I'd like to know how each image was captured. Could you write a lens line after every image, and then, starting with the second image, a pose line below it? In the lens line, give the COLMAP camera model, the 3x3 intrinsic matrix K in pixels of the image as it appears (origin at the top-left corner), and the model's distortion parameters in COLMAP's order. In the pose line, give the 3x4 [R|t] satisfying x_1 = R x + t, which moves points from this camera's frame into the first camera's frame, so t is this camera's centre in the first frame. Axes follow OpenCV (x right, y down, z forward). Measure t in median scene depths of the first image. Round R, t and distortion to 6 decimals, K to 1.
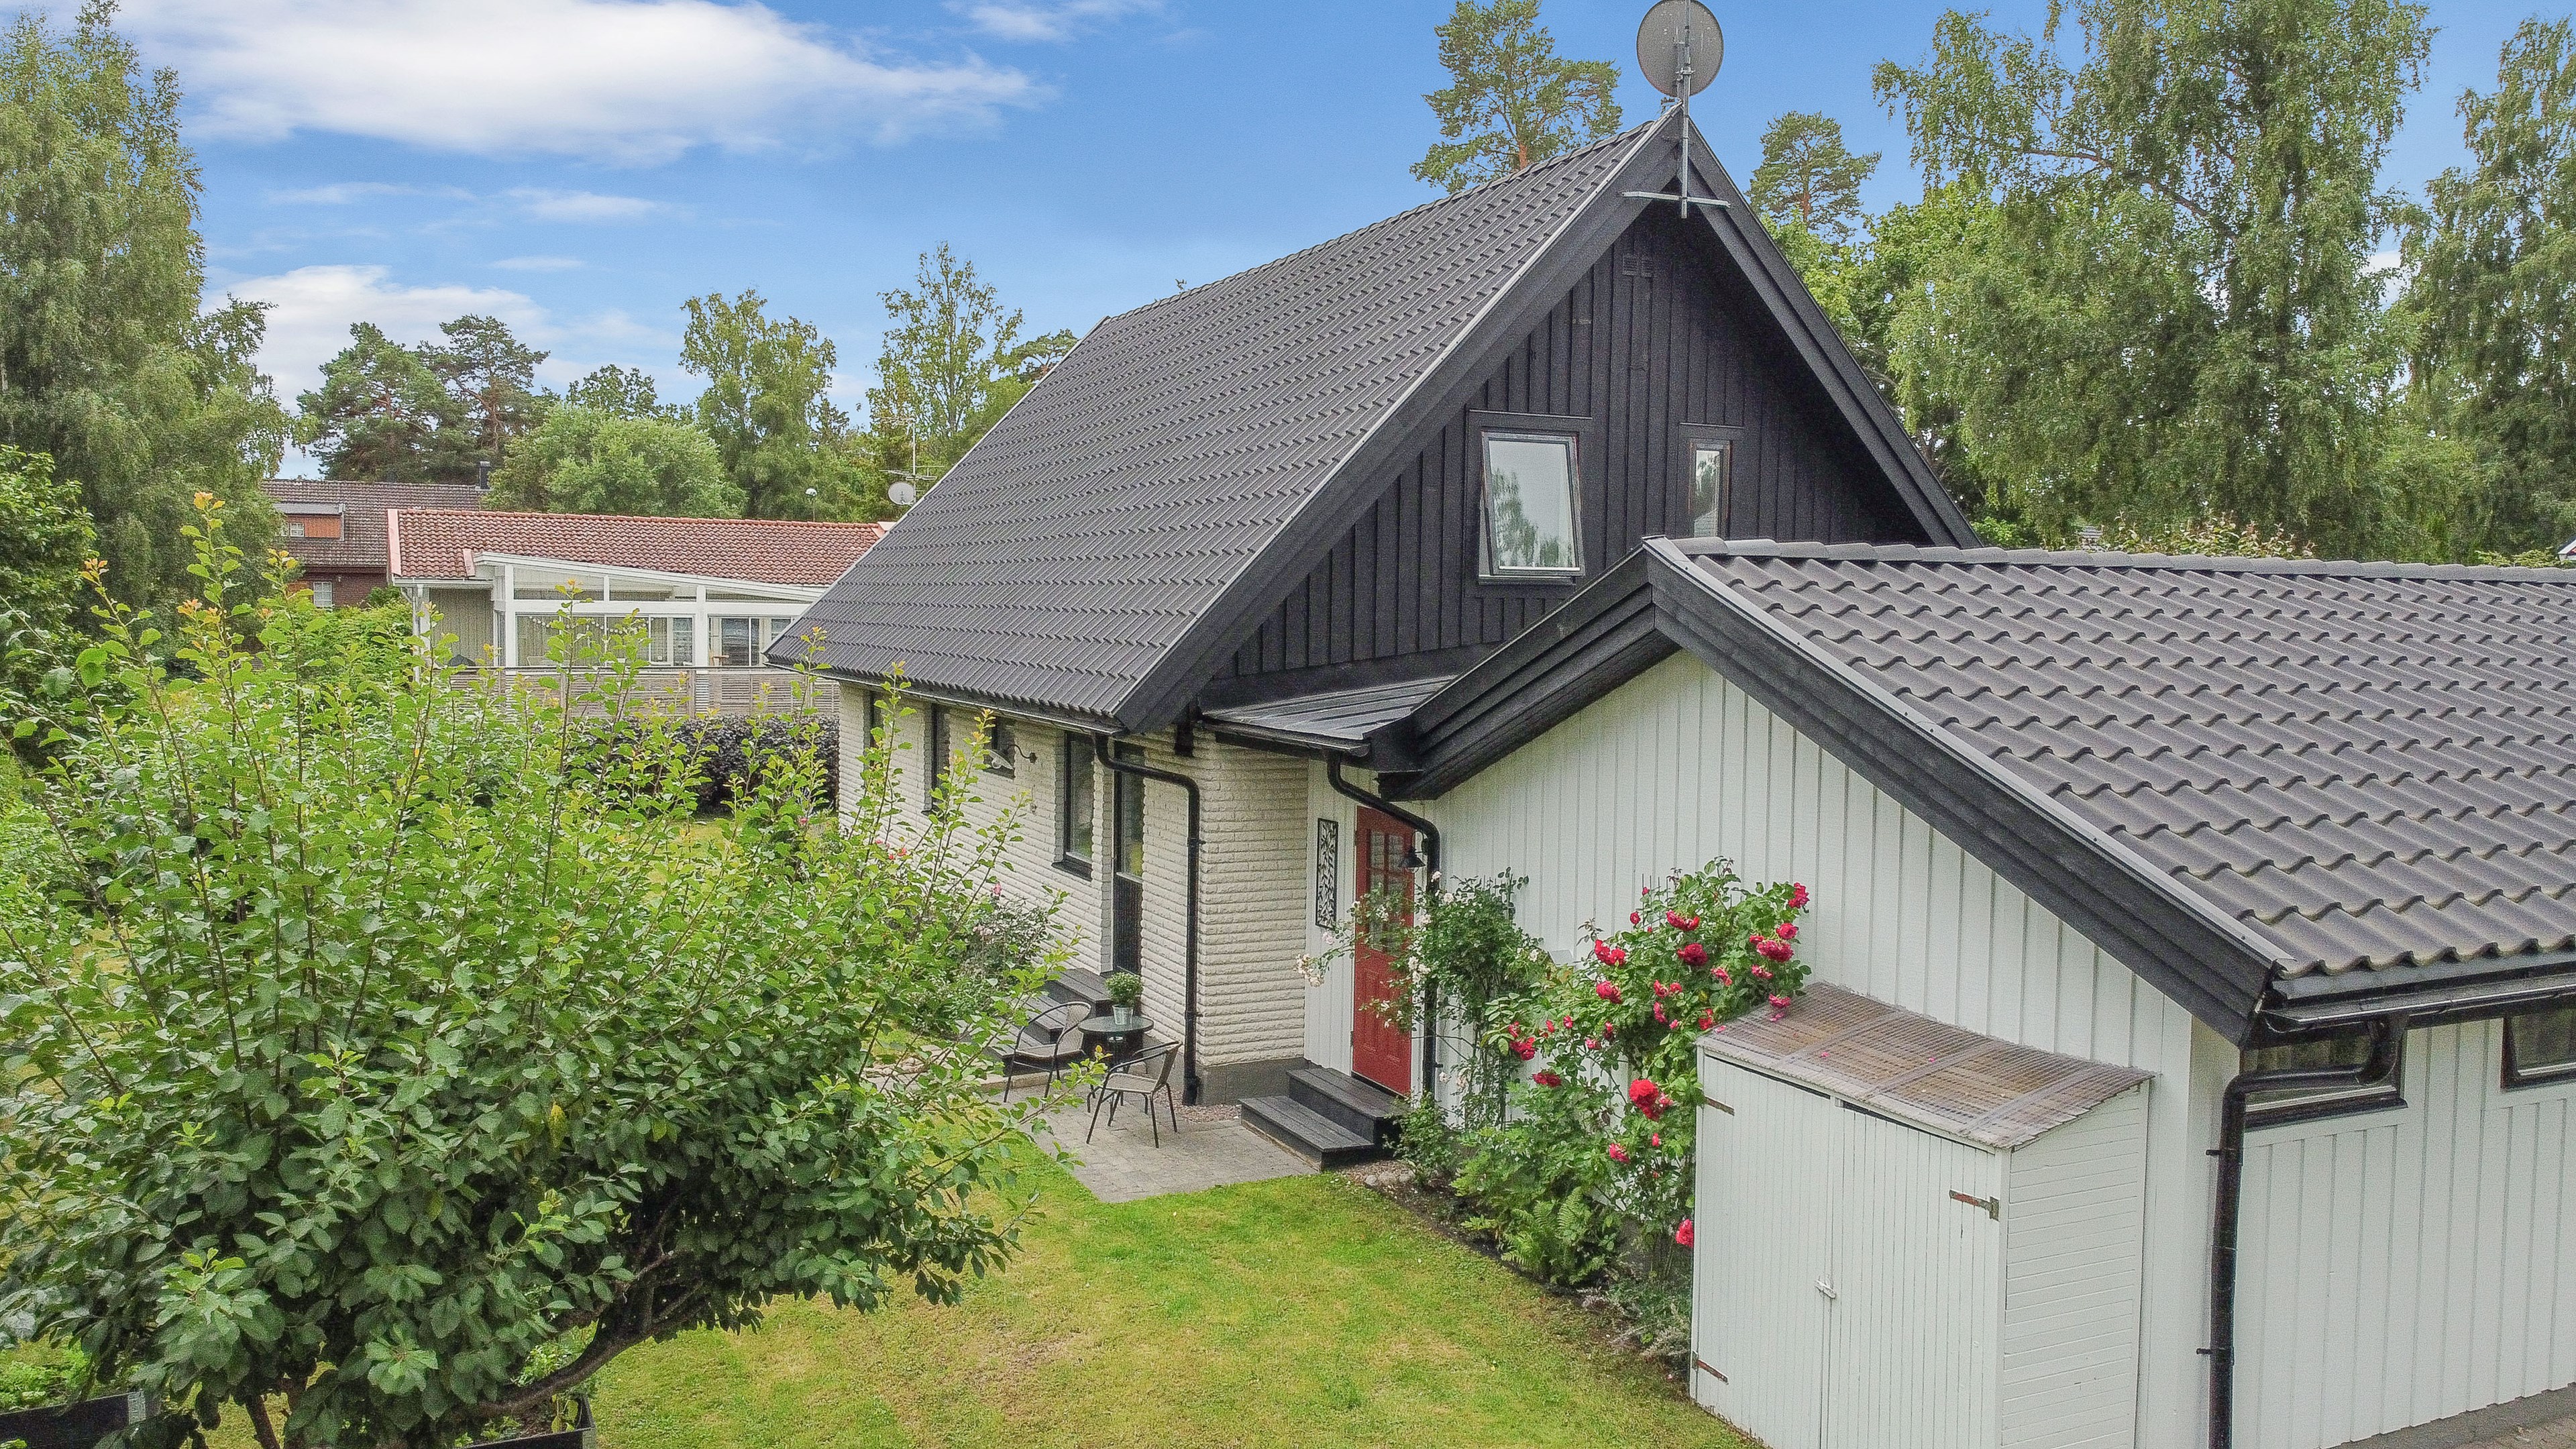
lens RADIAL K [[1904.6, 0, 1289.3], [0, 1904.6, 723.4], [0, 0, 1]] dist [0.004892, 0.001481]
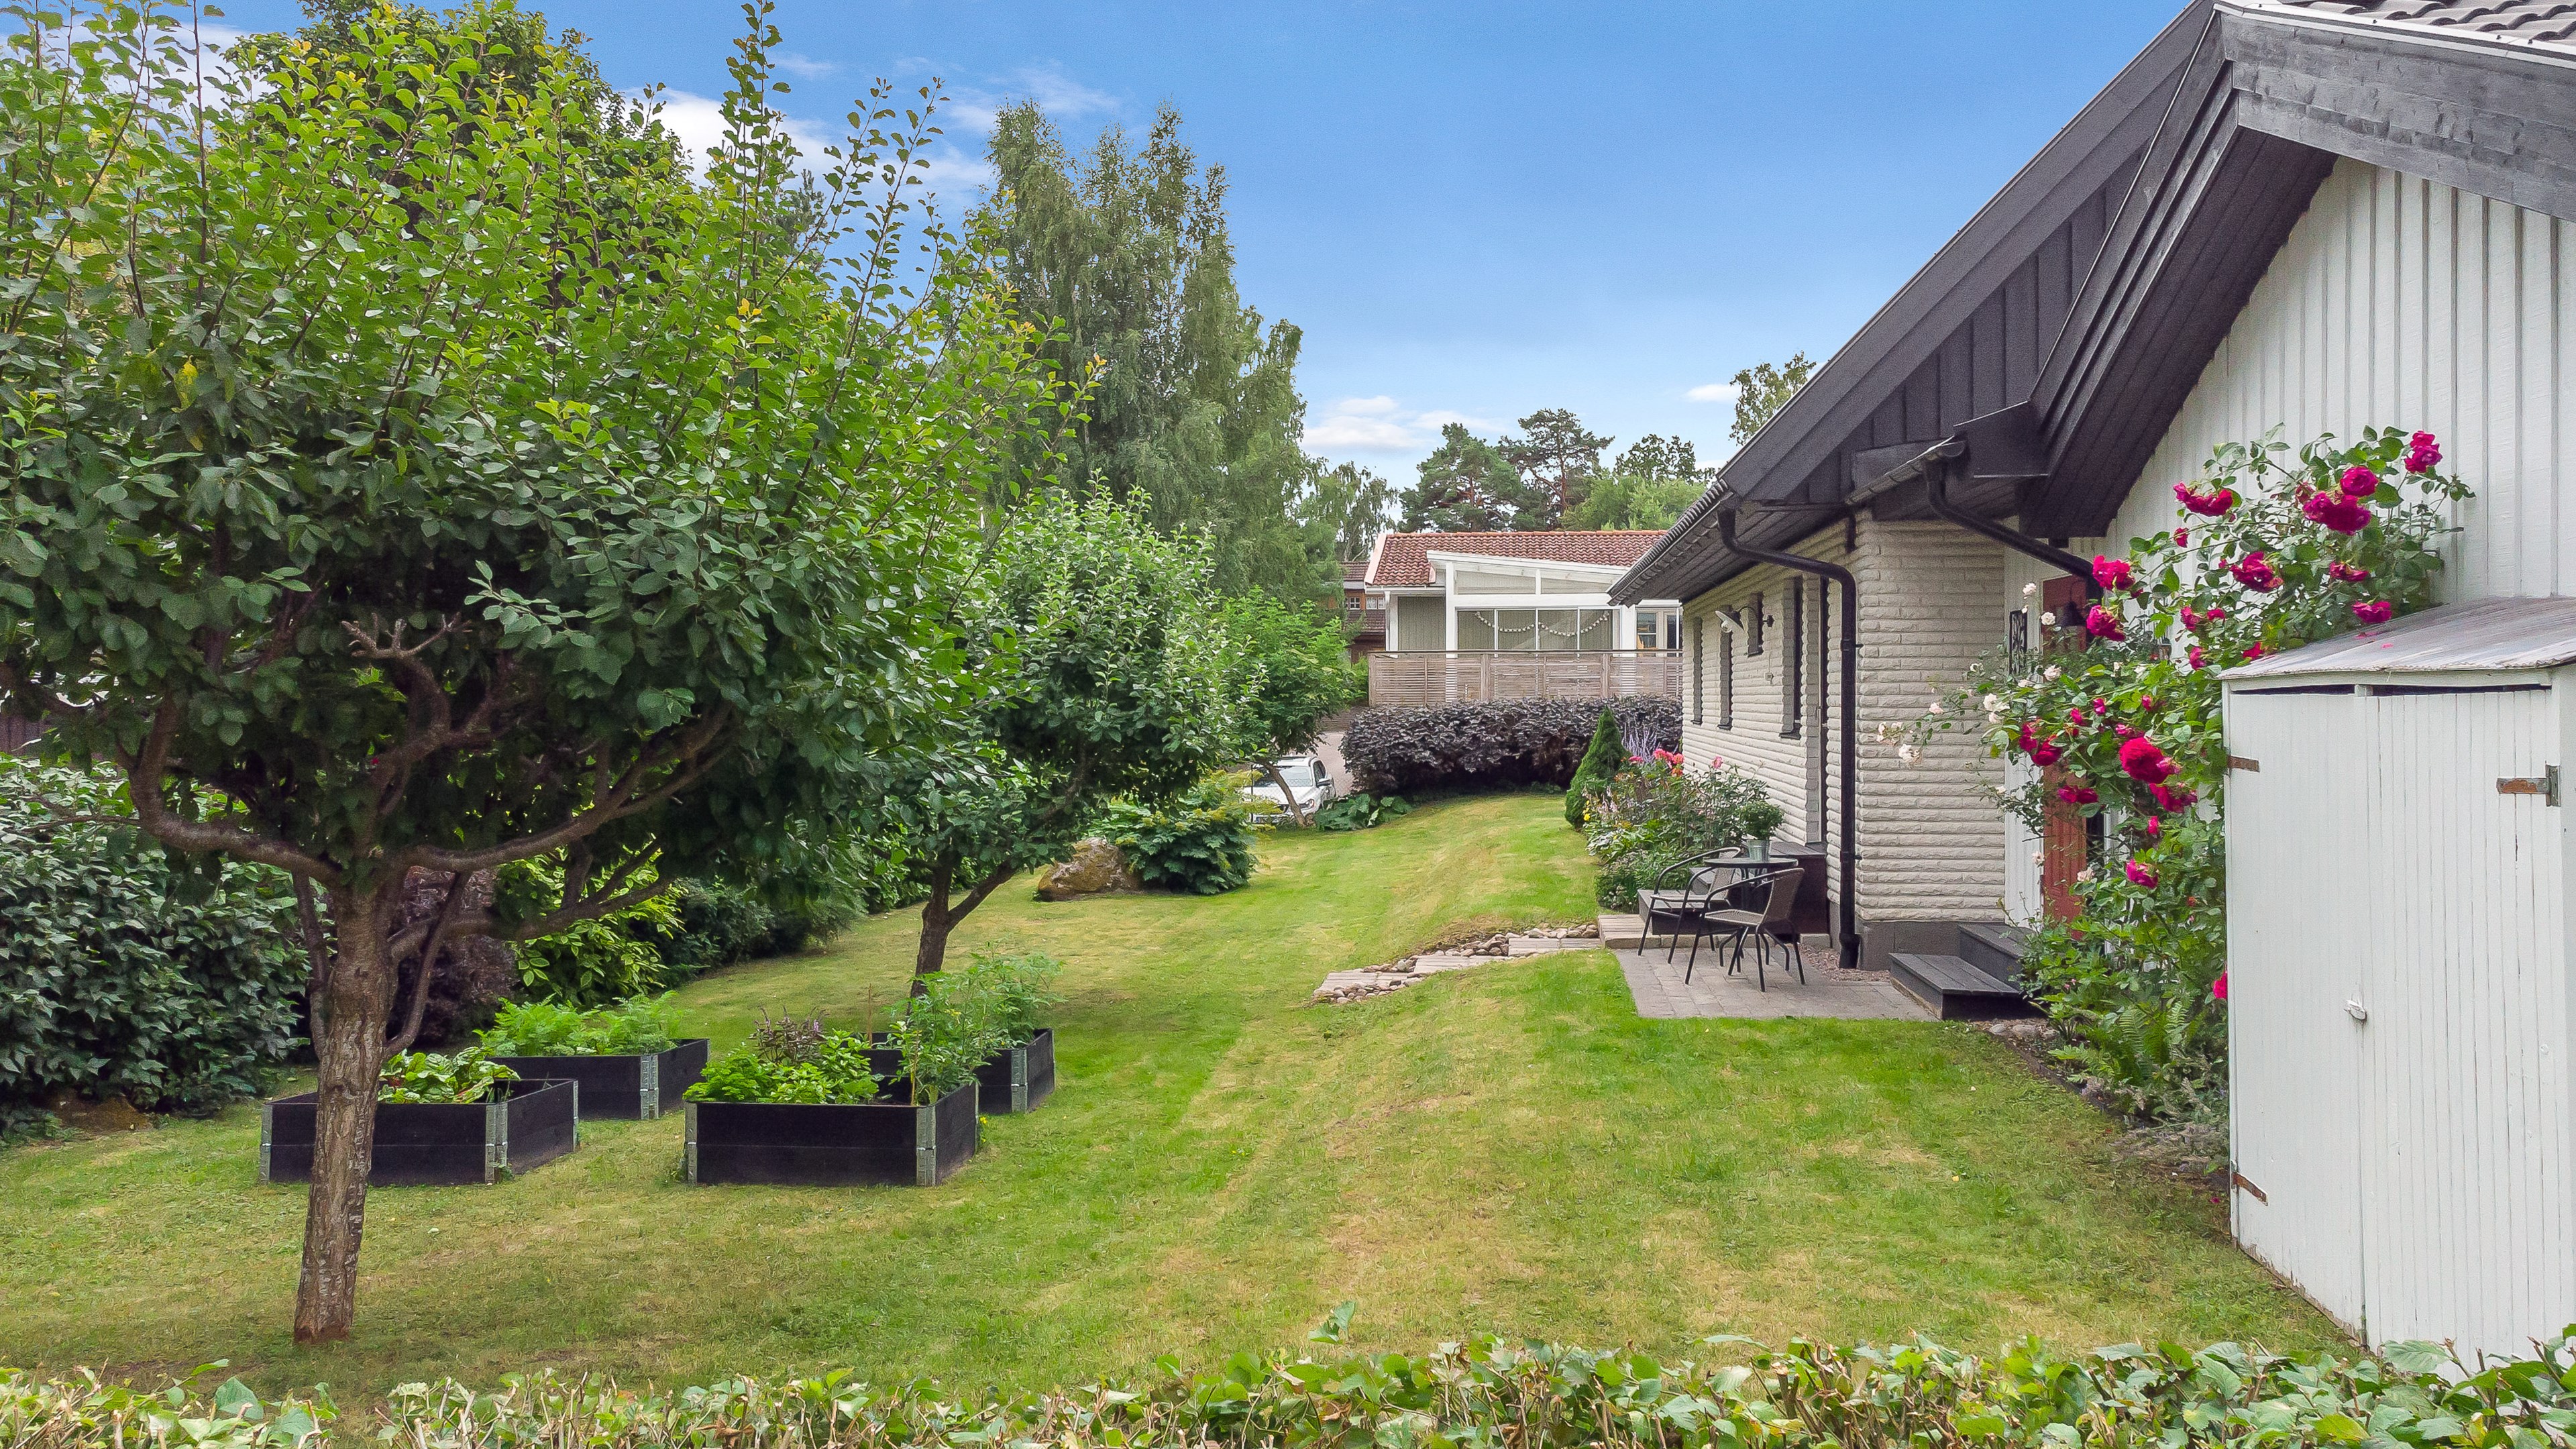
lens RADIAL K [[1904.6, 0, 1289.0], [0, 1904.6, 719.1], [0, 0, 1]] dist [0.004892, 0.001481]
pose [[0.849795, -0.009317, -0.527031, 0.066152], [-0.016516, 0.998882, -0.044290, 0.050126], [0.526855, 0.046342, 0.848691, 0.064990]]
